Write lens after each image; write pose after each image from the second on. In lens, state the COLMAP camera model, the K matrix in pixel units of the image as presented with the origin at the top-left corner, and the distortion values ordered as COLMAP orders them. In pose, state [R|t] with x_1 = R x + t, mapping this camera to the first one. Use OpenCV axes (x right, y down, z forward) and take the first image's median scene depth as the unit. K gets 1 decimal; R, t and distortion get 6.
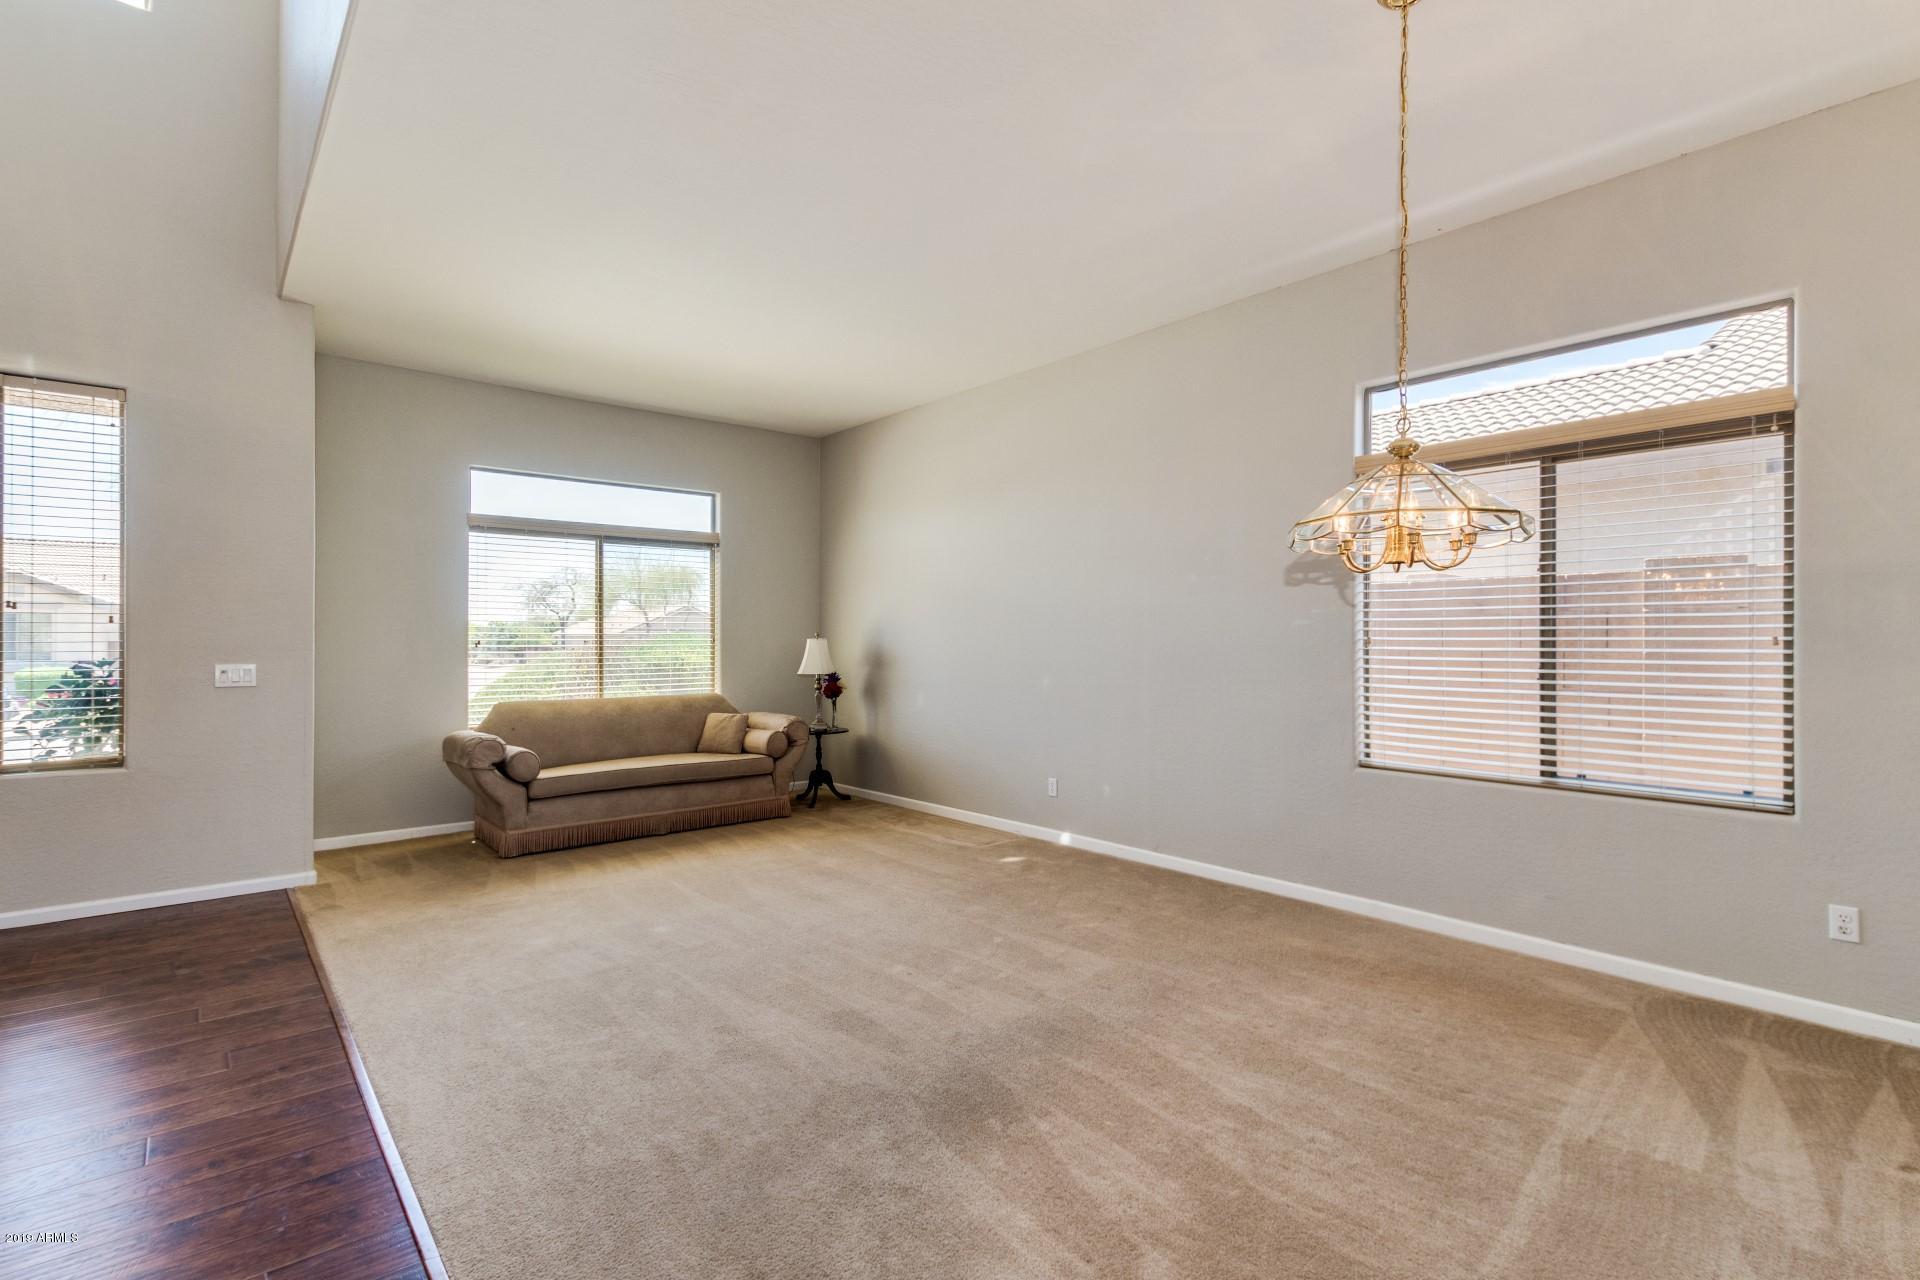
lens RADIAL K [[882.6, 0, 967.7], [0, 882.6, 648.2], [0, 0, 1]] dist [-0.004083, 0.000047]
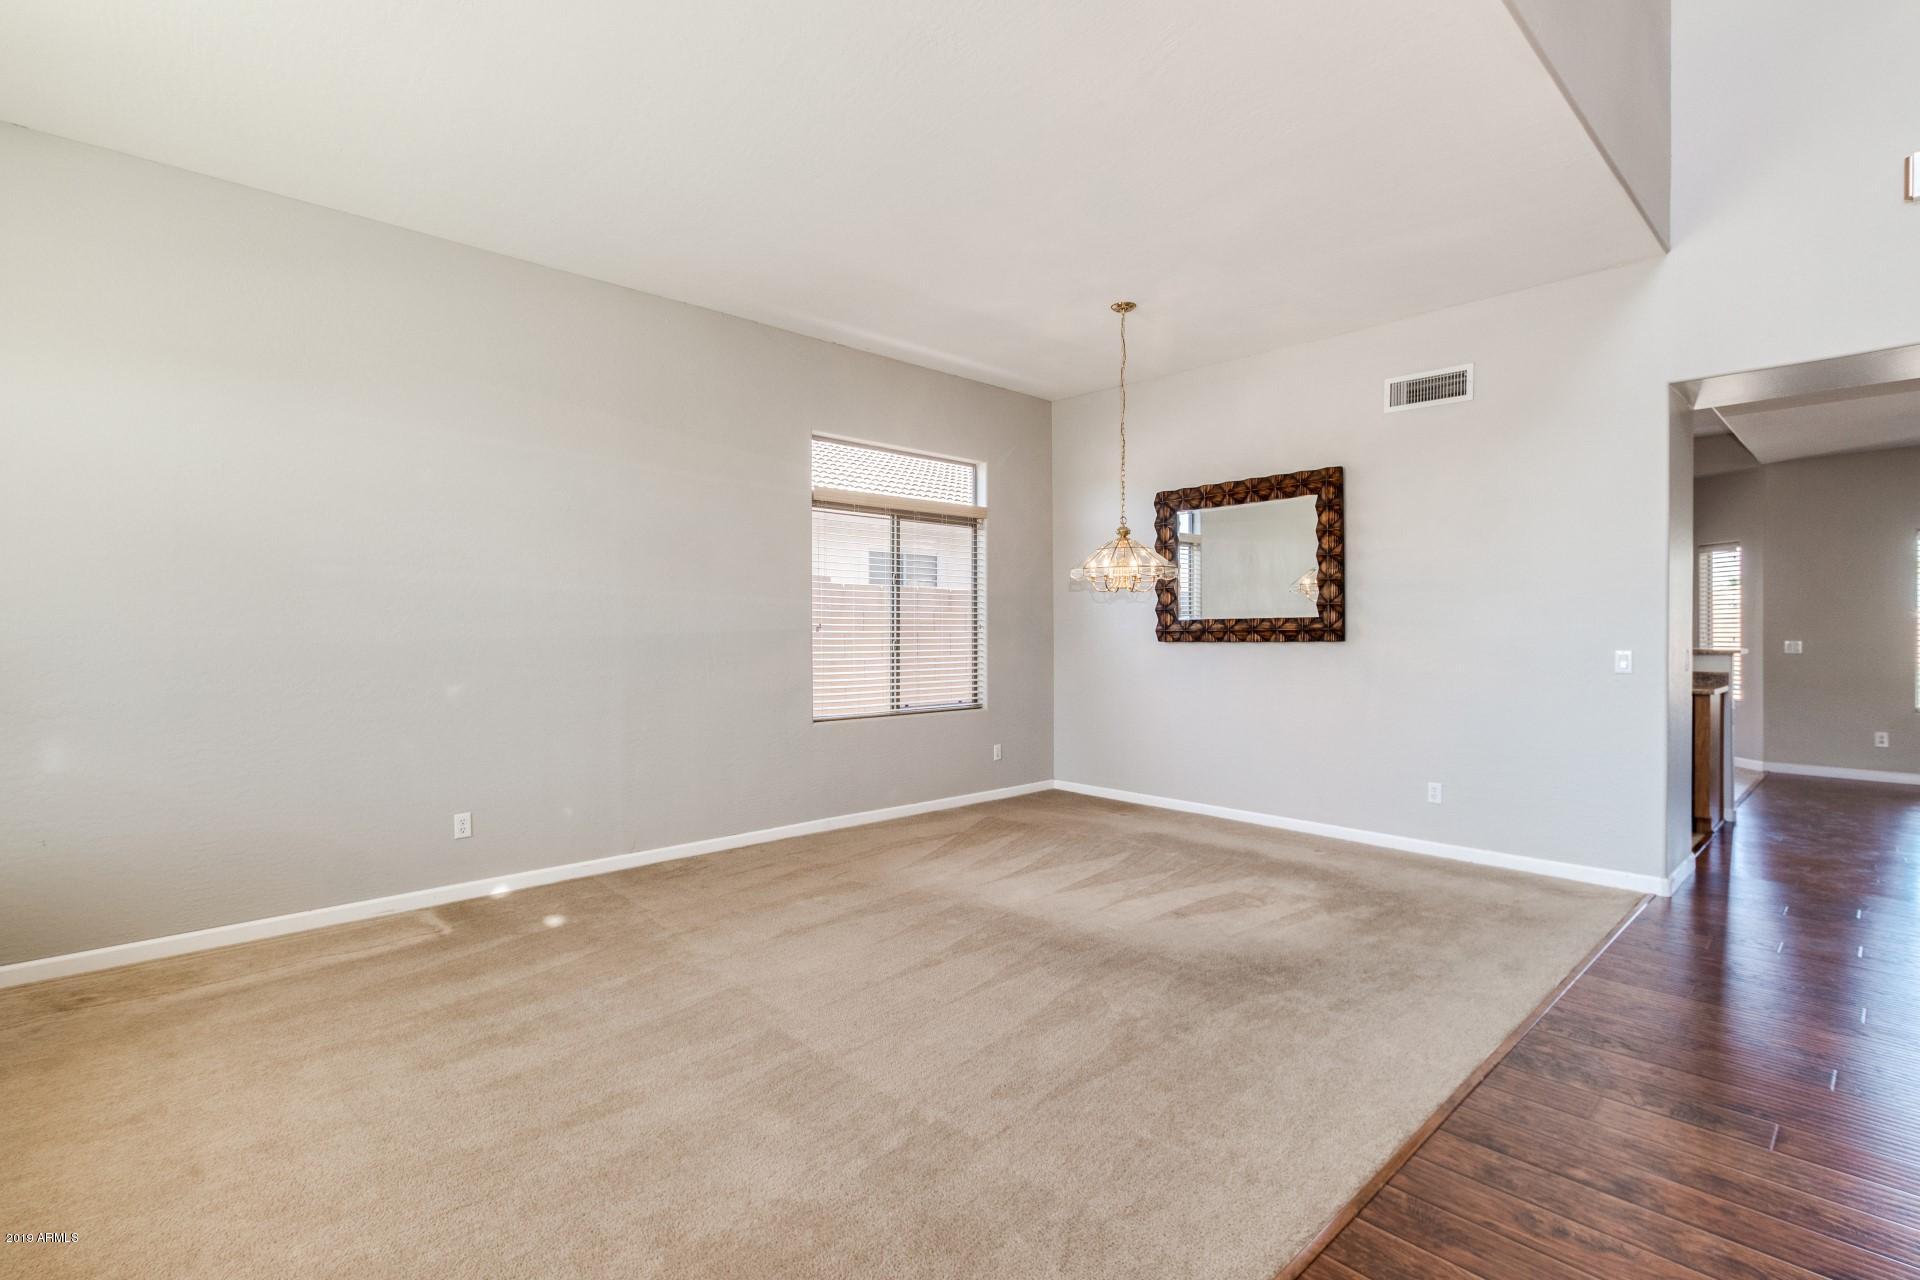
lens RADIAL K [[882.6, 0, 953.2], [0, 882.6, 635.5], [0, 0, 1]] dist [-0.004083, 0.000047]
pose [[-0.022217, -0.016821, 0.999612, -1.010503], [0.006423, 0.999835, 0.016967, -0.019198], [-0.999733, 0.006798, -0.022105, 0.940232]]
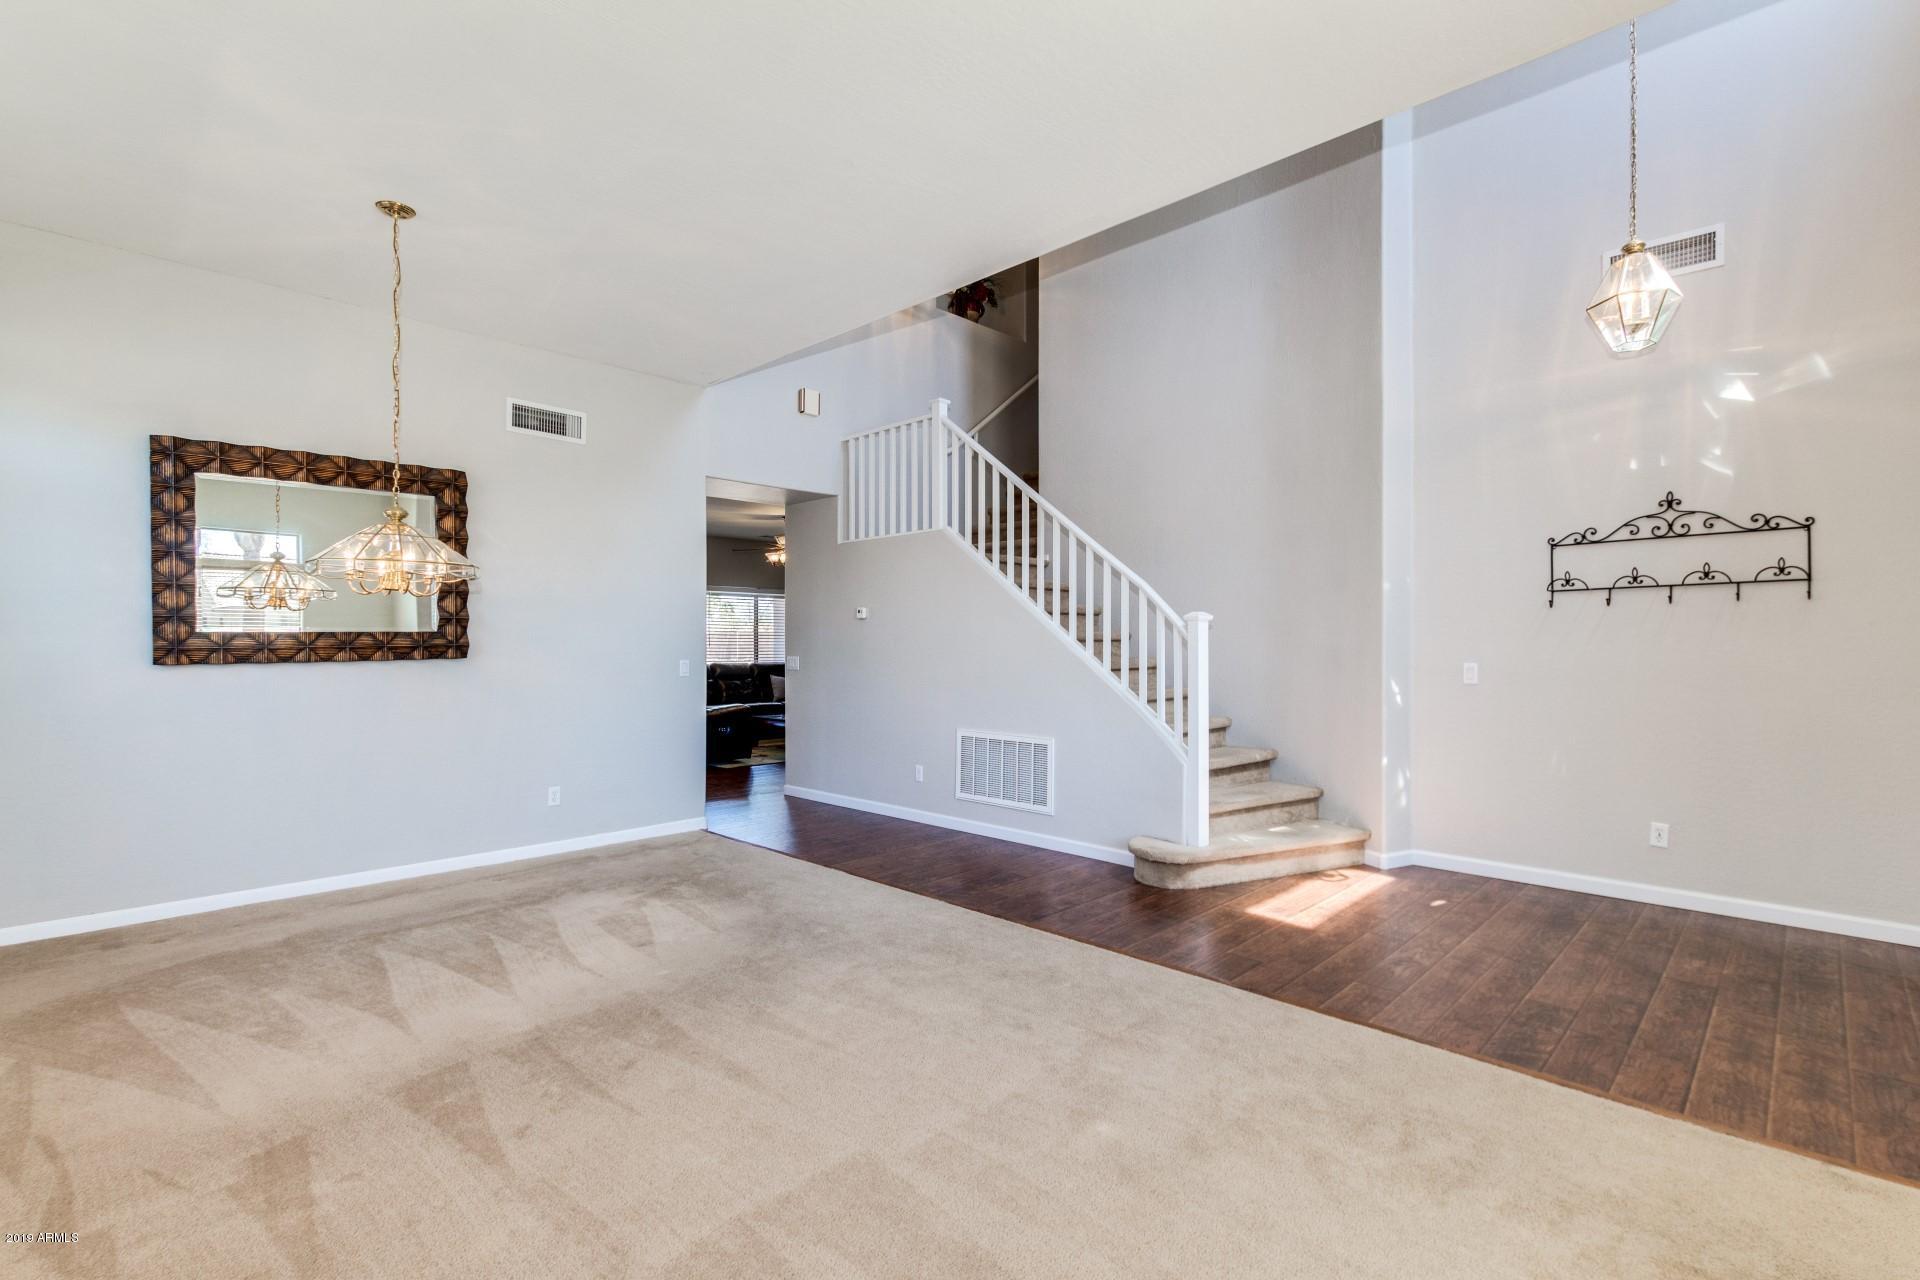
lens RADIAL K [[882.6, 0, 945.1], [0, 882.6, 635.1], [0, 0, 1]] dist [-0.004083, 0.000047]
pose [[-0.997760, -0.002850, -0.066829, -0.217075], [-0.002393, 0.999973, -0.006916, -0.008427], [0.066847, -0.006740, -0.997740, 1.682869]]
